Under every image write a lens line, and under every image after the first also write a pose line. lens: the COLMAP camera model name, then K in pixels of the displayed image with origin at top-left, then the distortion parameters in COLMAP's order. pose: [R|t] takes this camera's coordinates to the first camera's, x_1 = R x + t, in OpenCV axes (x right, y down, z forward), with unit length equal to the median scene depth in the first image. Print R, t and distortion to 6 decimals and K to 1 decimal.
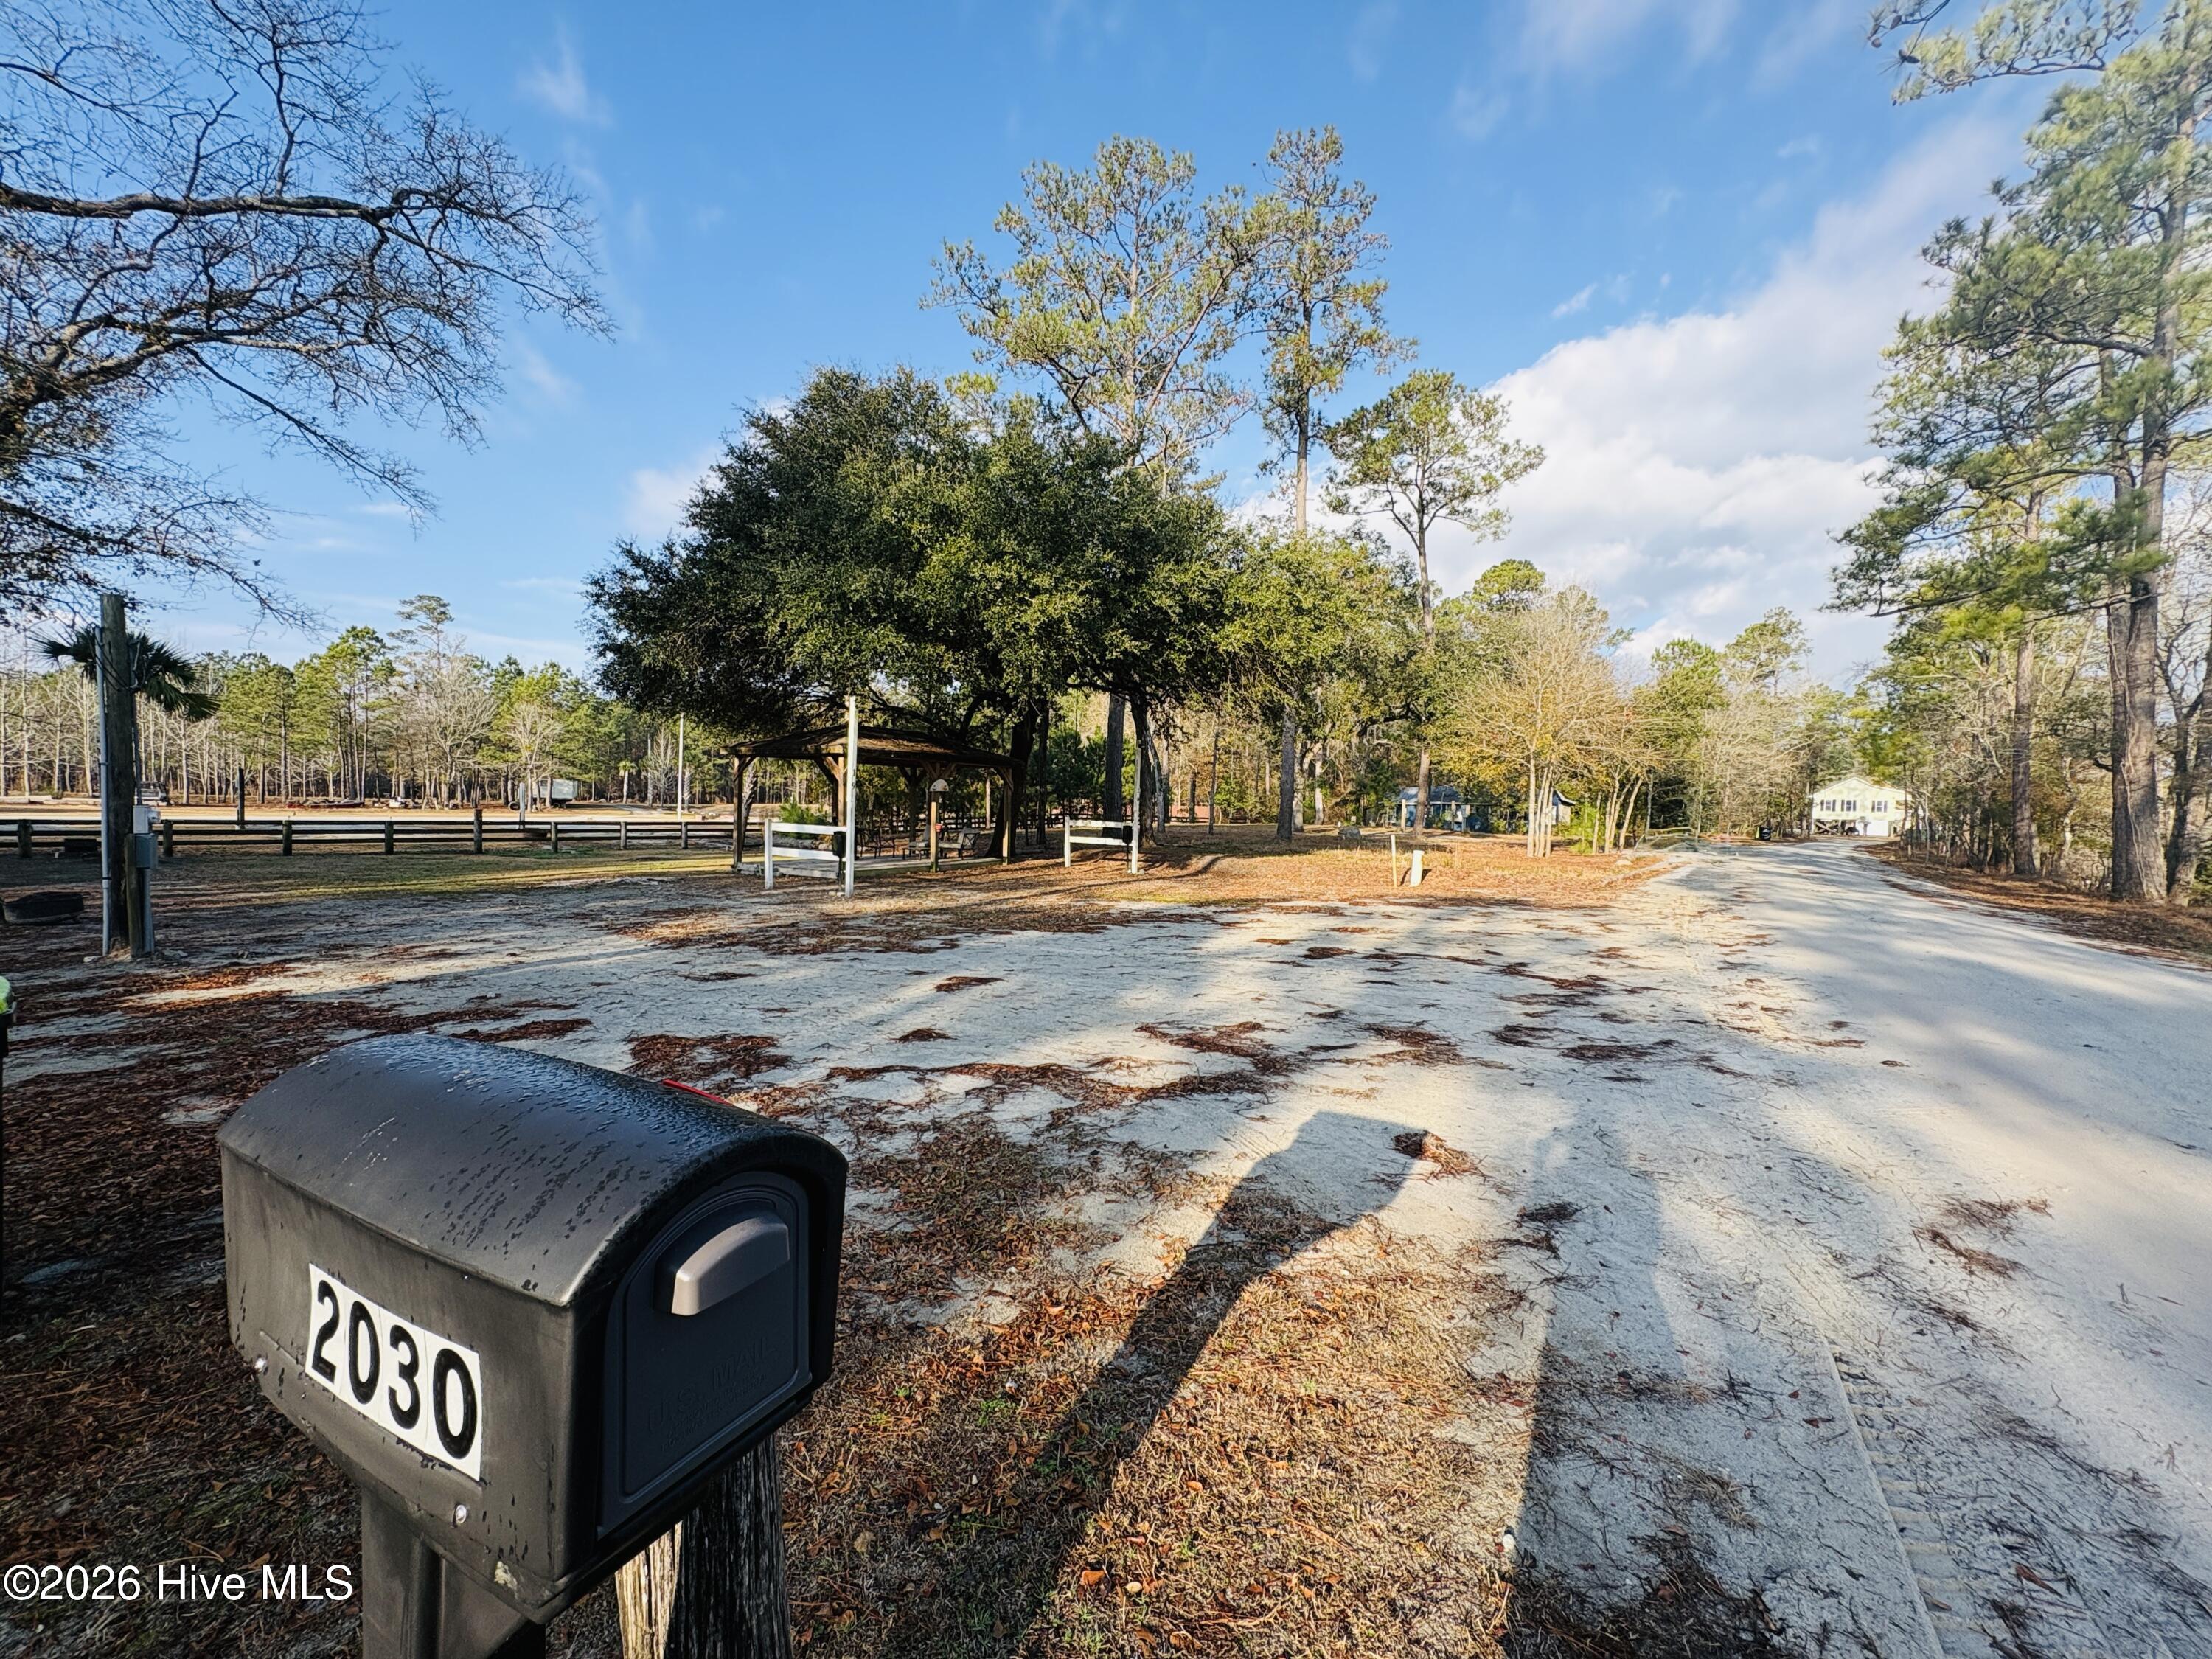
lens RADIAL K [[884.5, 0, 1114.3], [0, 884.5, 833.1], [0, 0, 1]] dist [-0.000047, 0.001420]
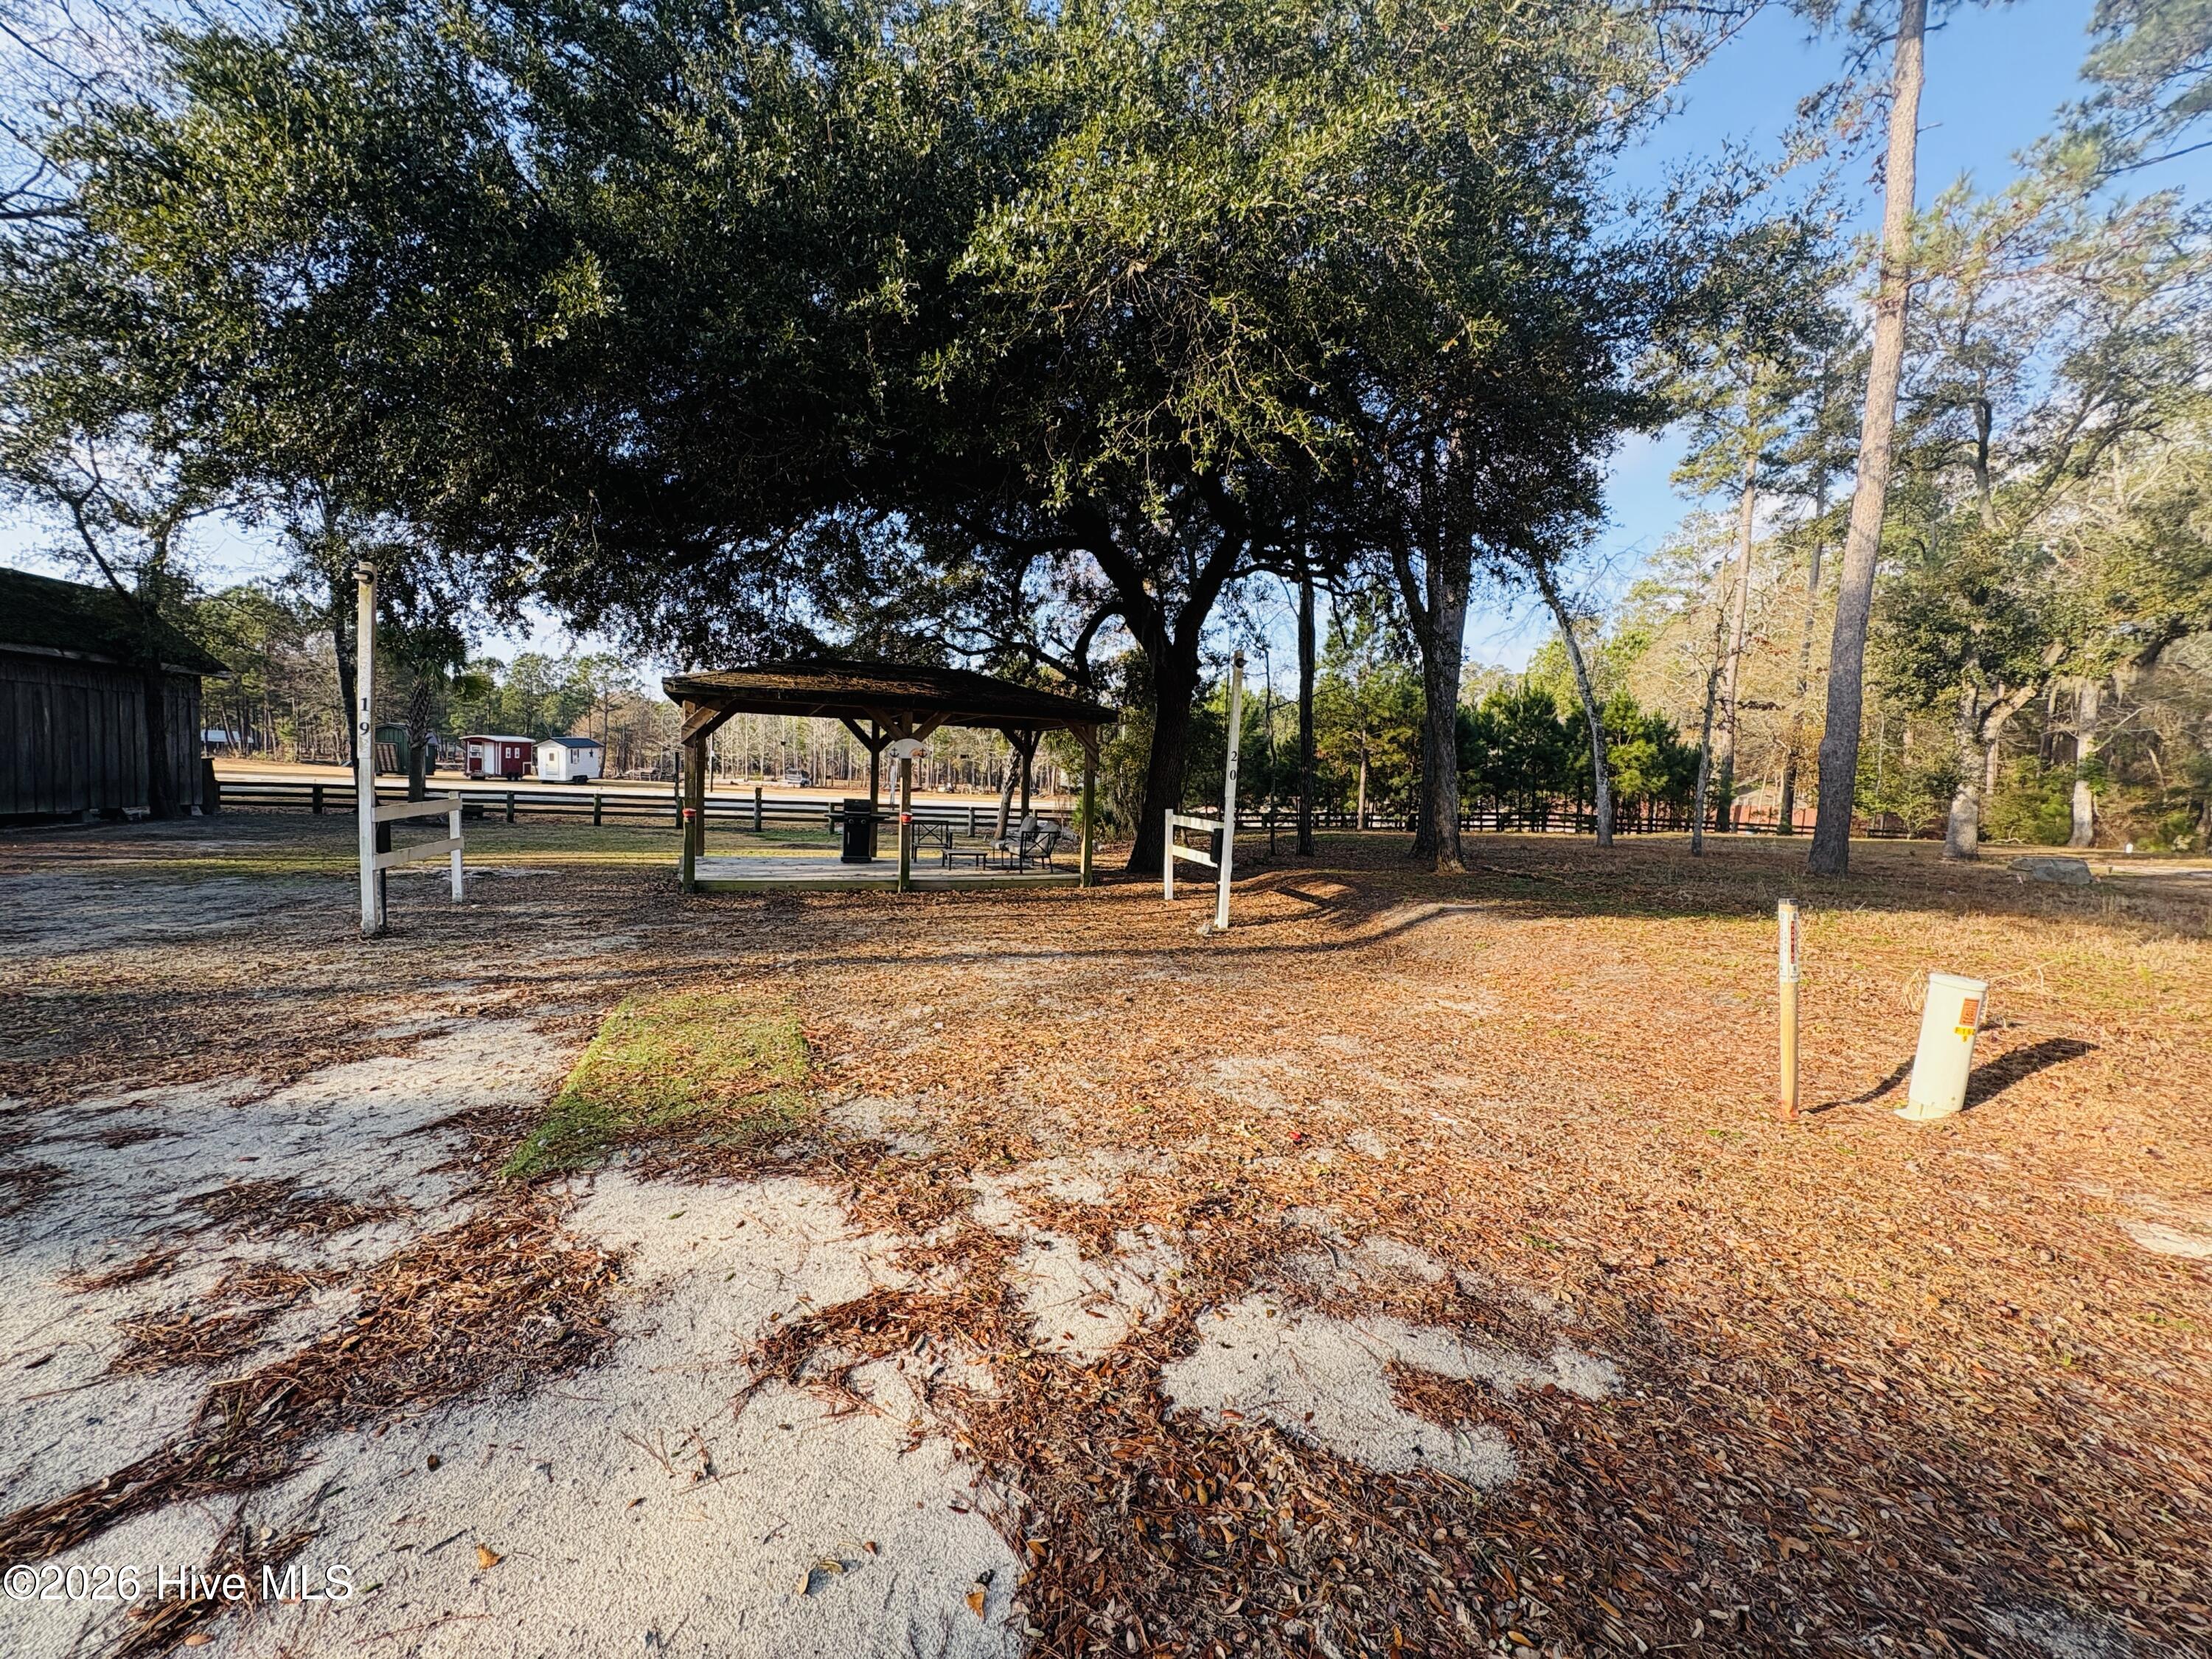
lens RADIAL K [[884.5, 0, 1103.4], [0, 884.5, 832.2], [0, 0, 1]] dist [-0.000047, 0.001420]
pose [[0.791843, 0.040581, -0.609375, 0.278654], [-0.039842, 0.999097, 0.014762, -0.009626], [0.609424, 0.012590, 0.792744, 0.607882]]
